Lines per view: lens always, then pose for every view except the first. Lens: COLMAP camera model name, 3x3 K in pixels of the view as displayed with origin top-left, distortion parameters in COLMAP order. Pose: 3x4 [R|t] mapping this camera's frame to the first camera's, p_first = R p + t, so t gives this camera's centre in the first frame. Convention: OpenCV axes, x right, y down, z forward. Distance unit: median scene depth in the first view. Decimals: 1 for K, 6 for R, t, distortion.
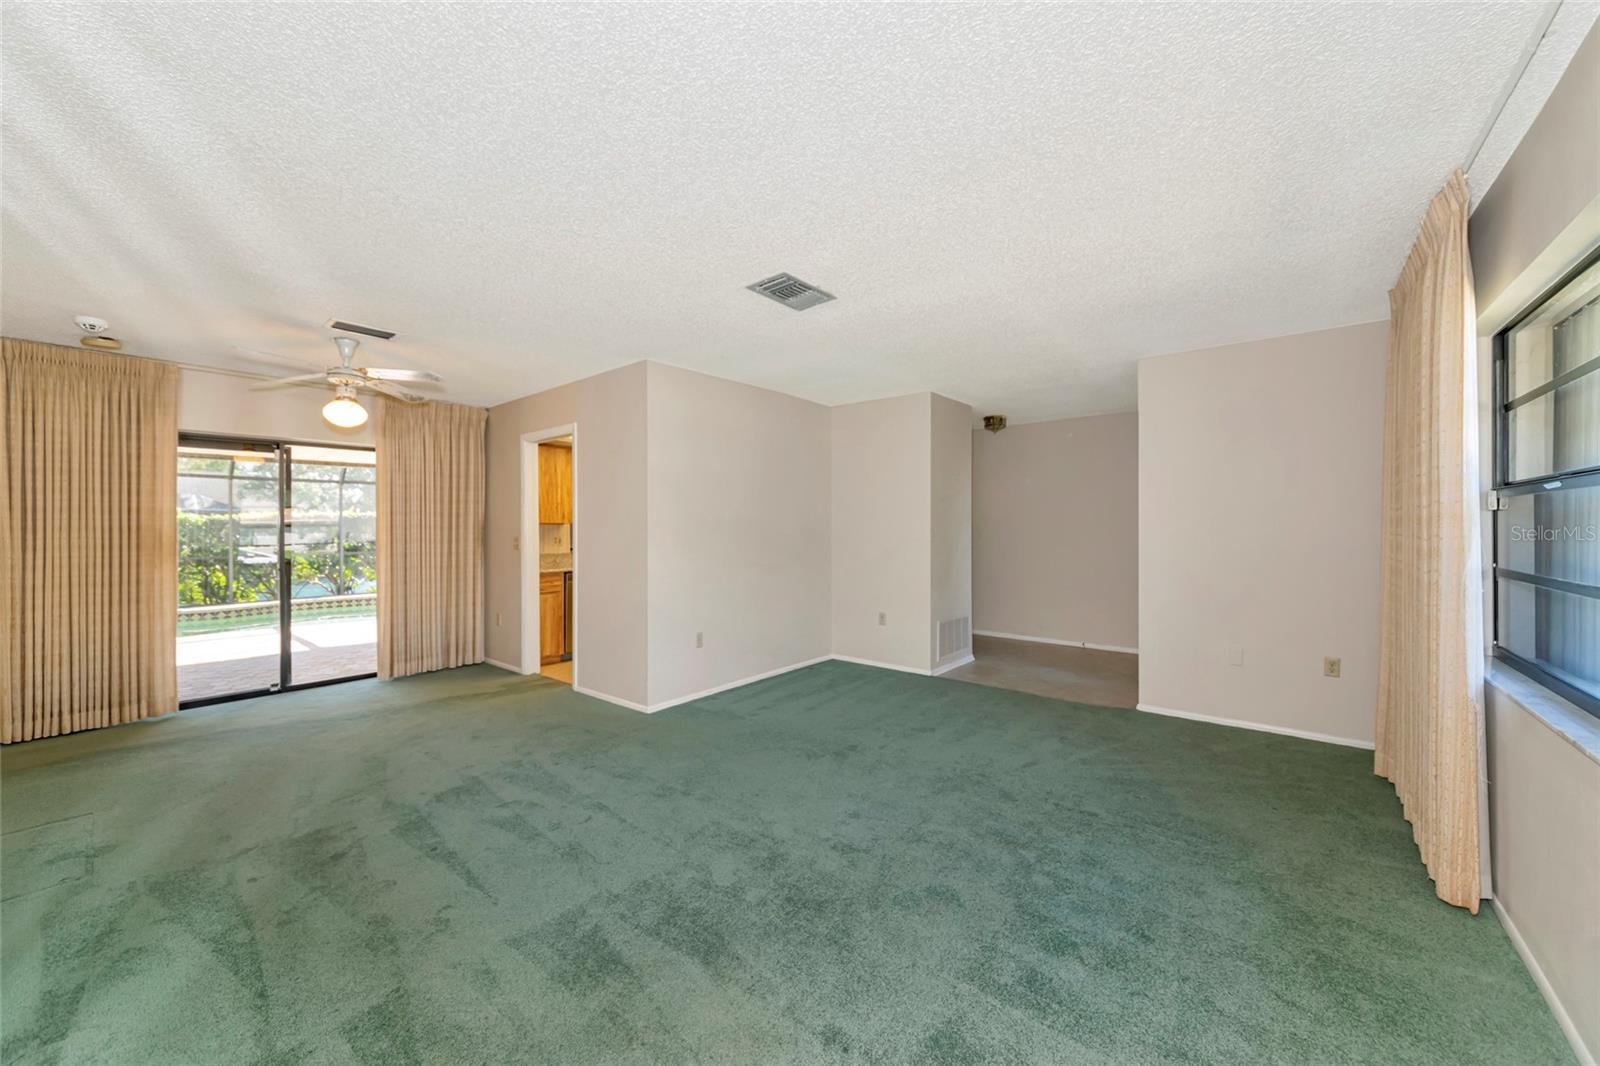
lens RADIAL K [[608.3, 0, 799.7], [0, 608.3, 526.2], [0, 0, 1]] dist [-0.023960, 0.008270]
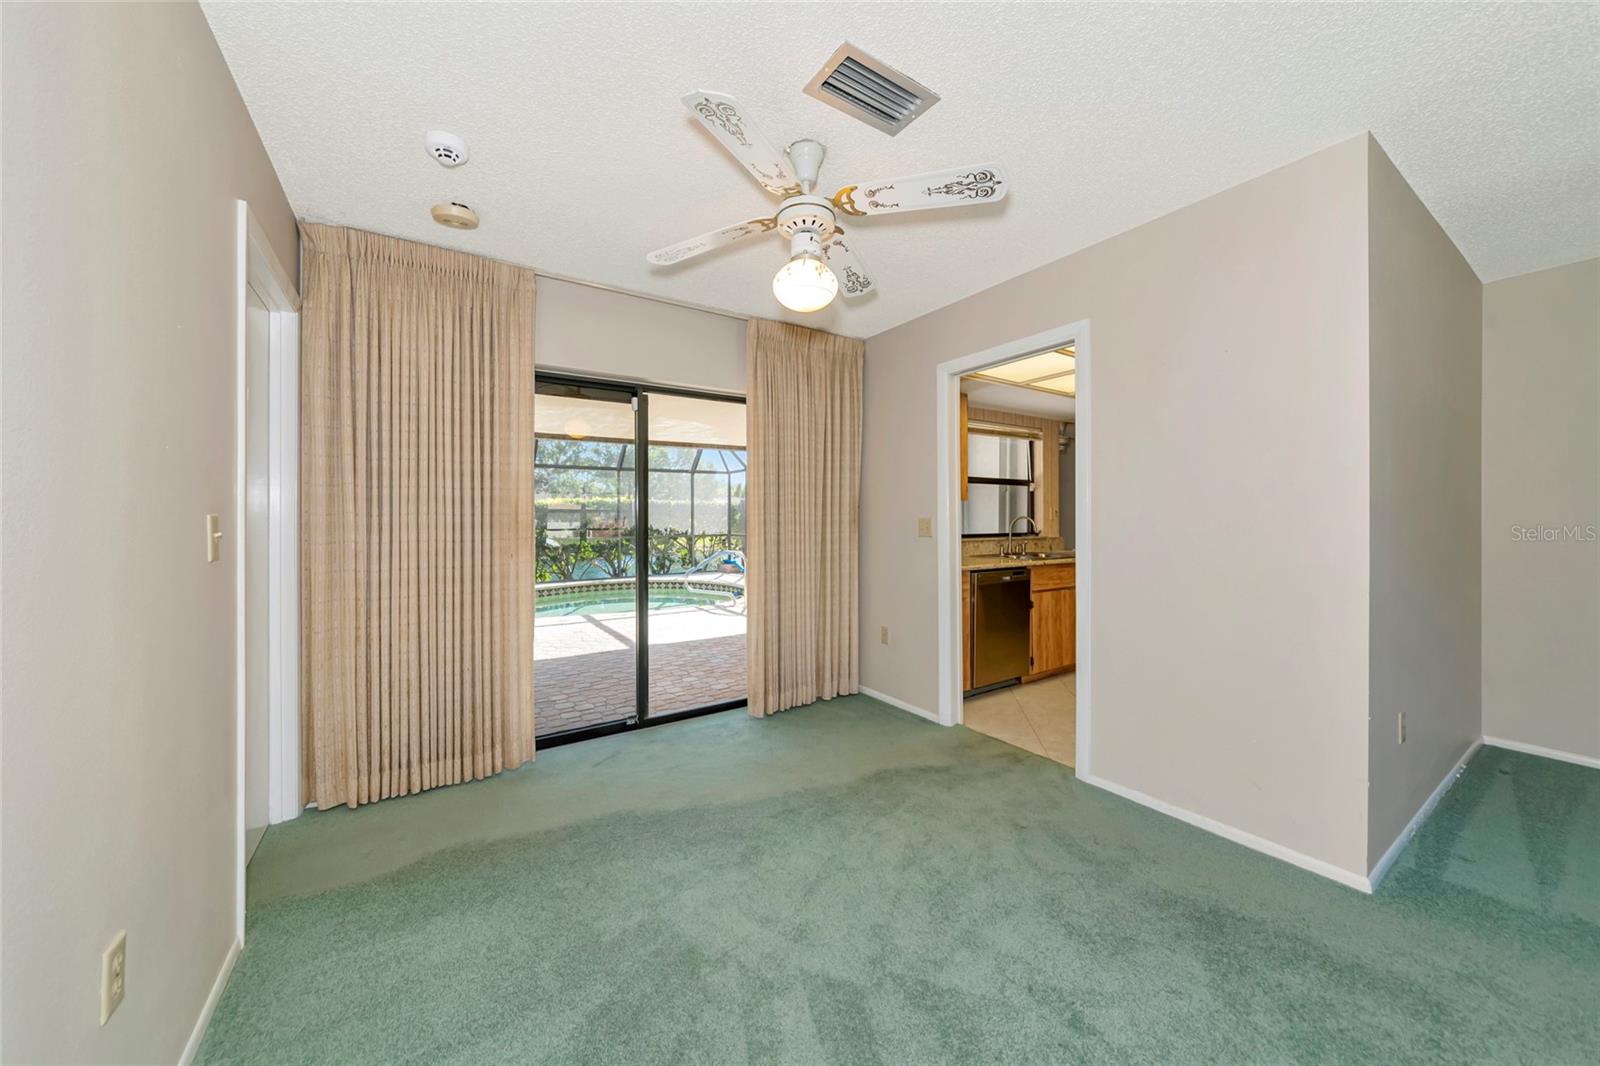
lens RADIAL K [[588.4, 0, 797.9], [0, 588.4, 517.1], [0, 0, 1]] dist [-0.000854, -0.000193]
pose [[0.951017, 0.002248, -0.309129, -0.558852], [-0.000974, 0.999990, 0.004276, 0.019611], [0.309136, -0.003765, 0.951010, 0.460377]]
